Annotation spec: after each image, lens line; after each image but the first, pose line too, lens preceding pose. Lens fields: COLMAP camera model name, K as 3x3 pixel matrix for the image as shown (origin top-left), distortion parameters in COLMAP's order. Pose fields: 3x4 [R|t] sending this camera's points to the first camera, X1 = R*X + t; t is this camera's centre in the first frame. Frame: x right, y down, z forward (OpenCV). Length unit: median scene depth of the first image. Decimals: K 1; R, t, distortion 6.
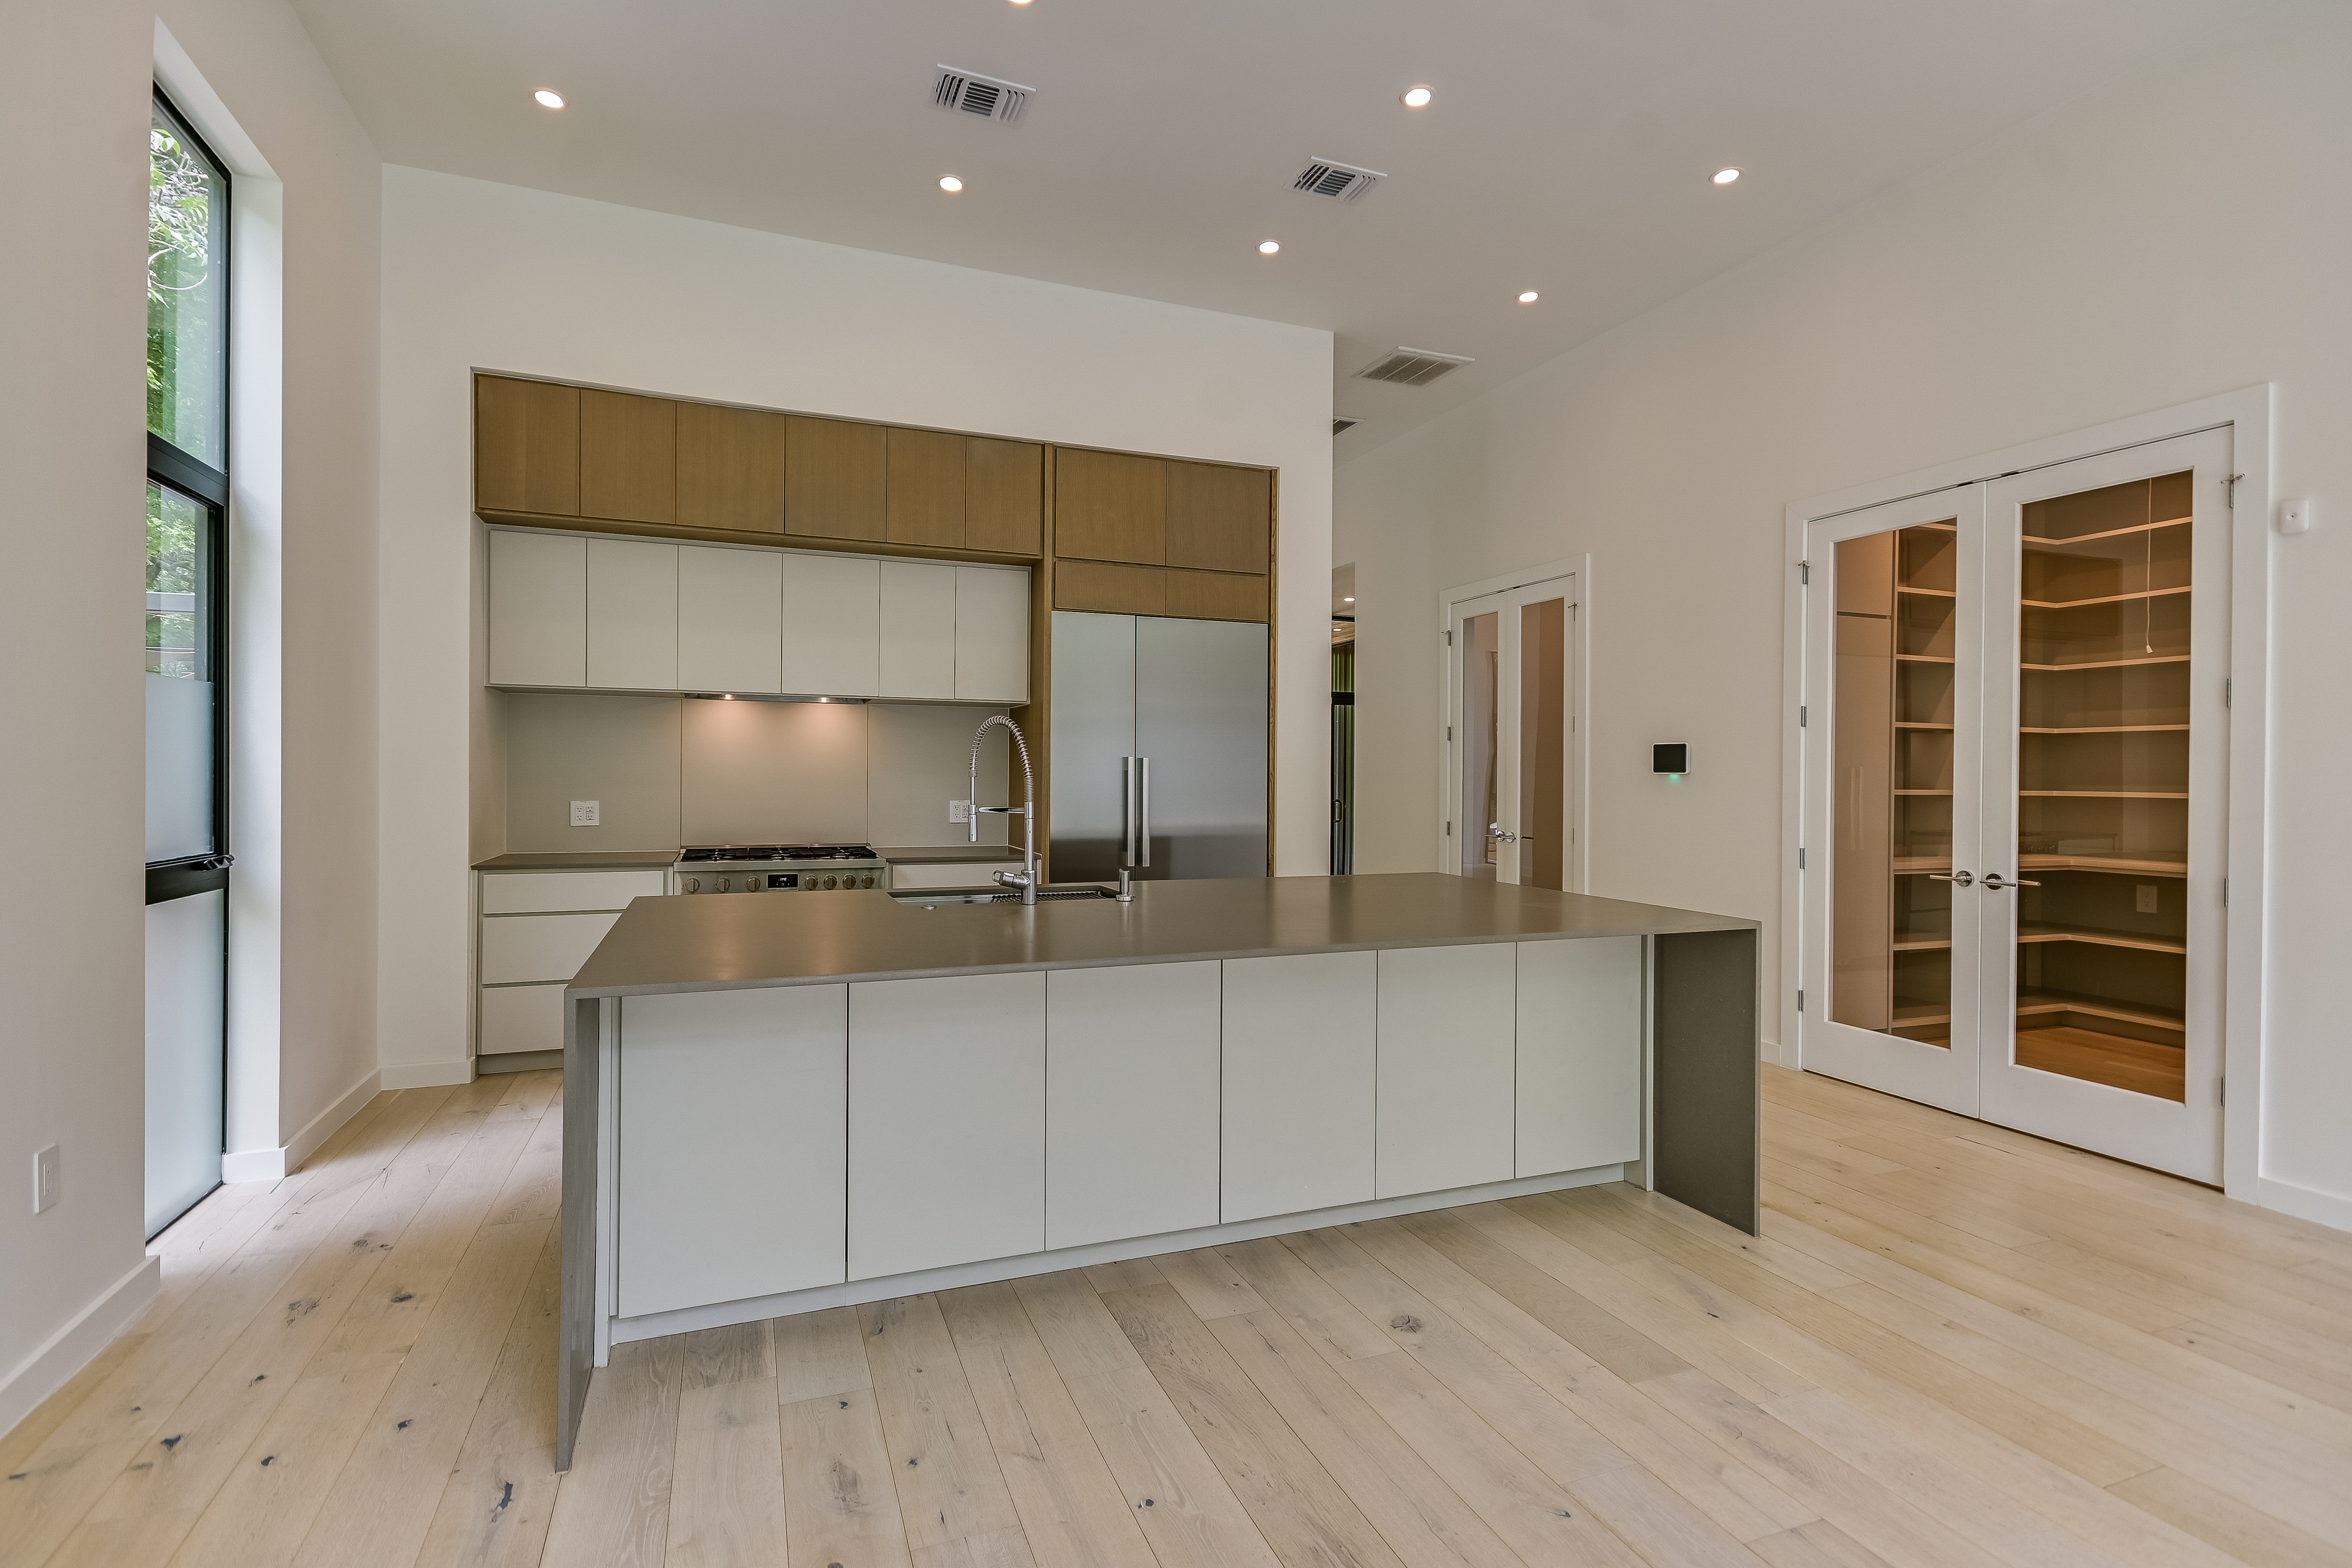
lens RADIAL K [[1141.7, 0, 1176.0], [0, 1141.7, 784.0], [0, 0, 1]] dist [0.011066, -0.000188]
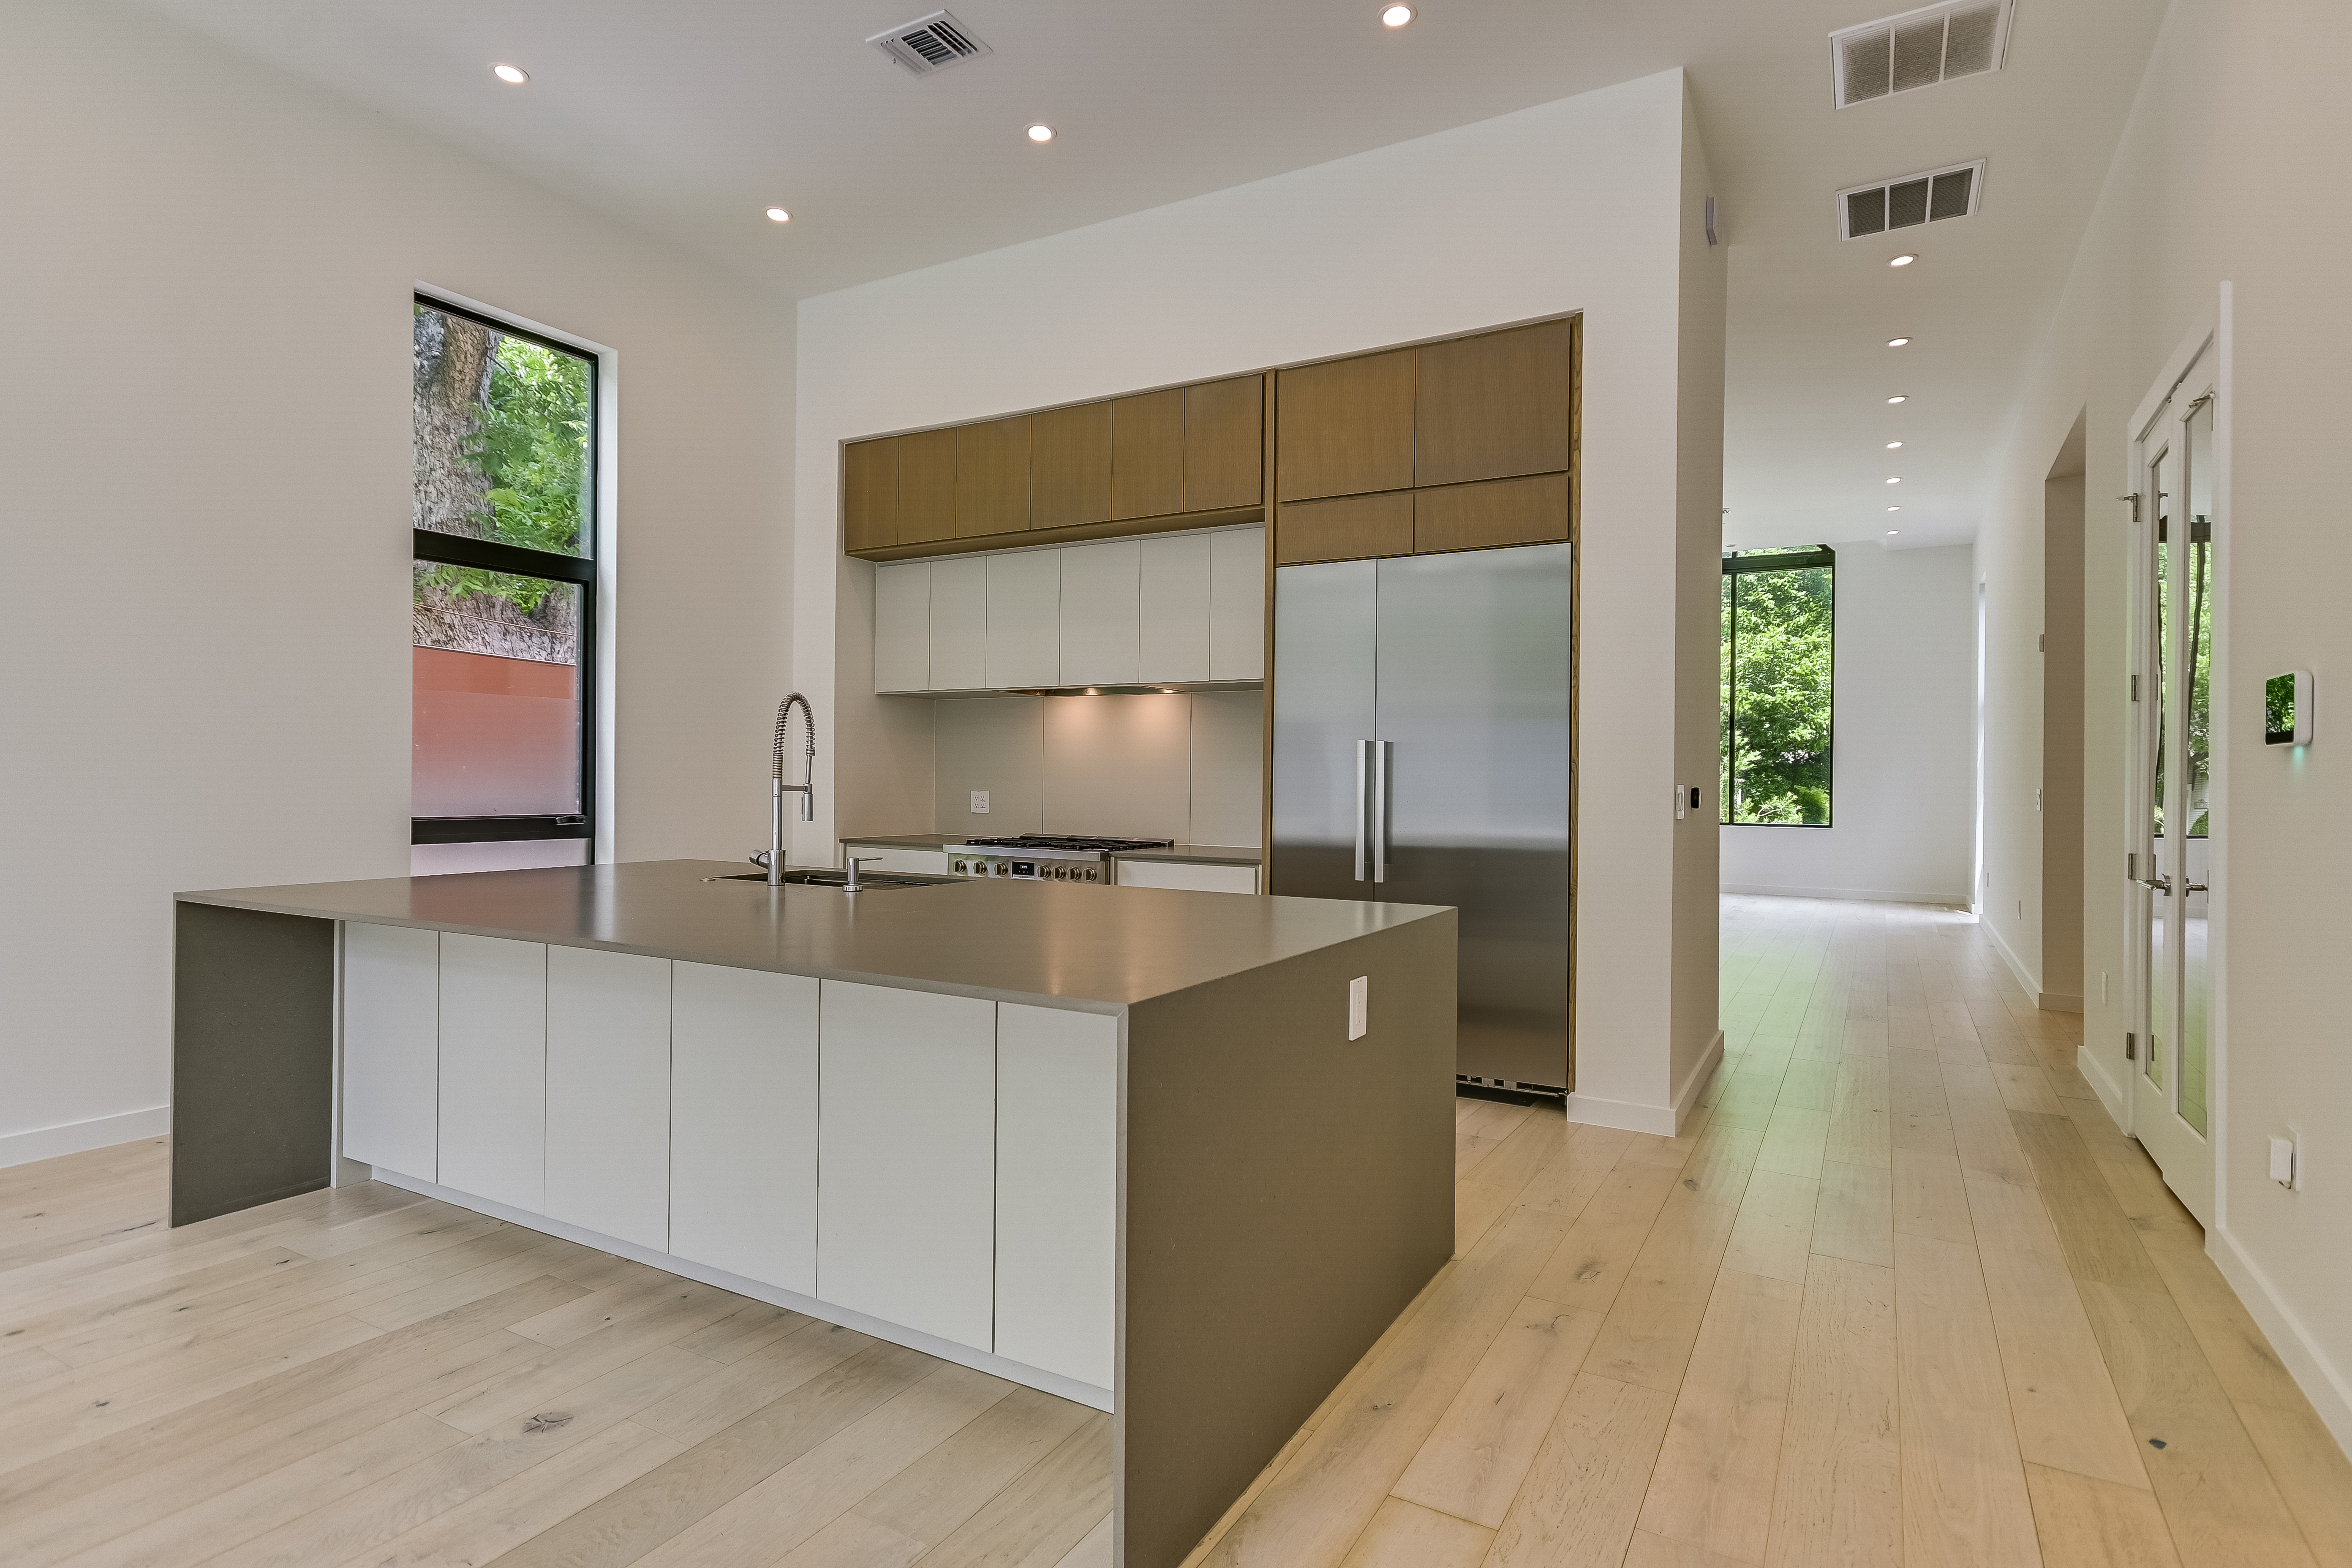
lens RADIAL K [[1218.6, 0, 1176.0], [0, 1218.6, 784.0], [0, 0, 1]] dist [-0.000233, -0.001154]
pose [[0.622396, 0.001282, -0.782701, 0.558744], [-0.013666, 0.999864, -0.009230, 0.016450], [0.782583, 0.016441, 0.622329, 0.400461]]
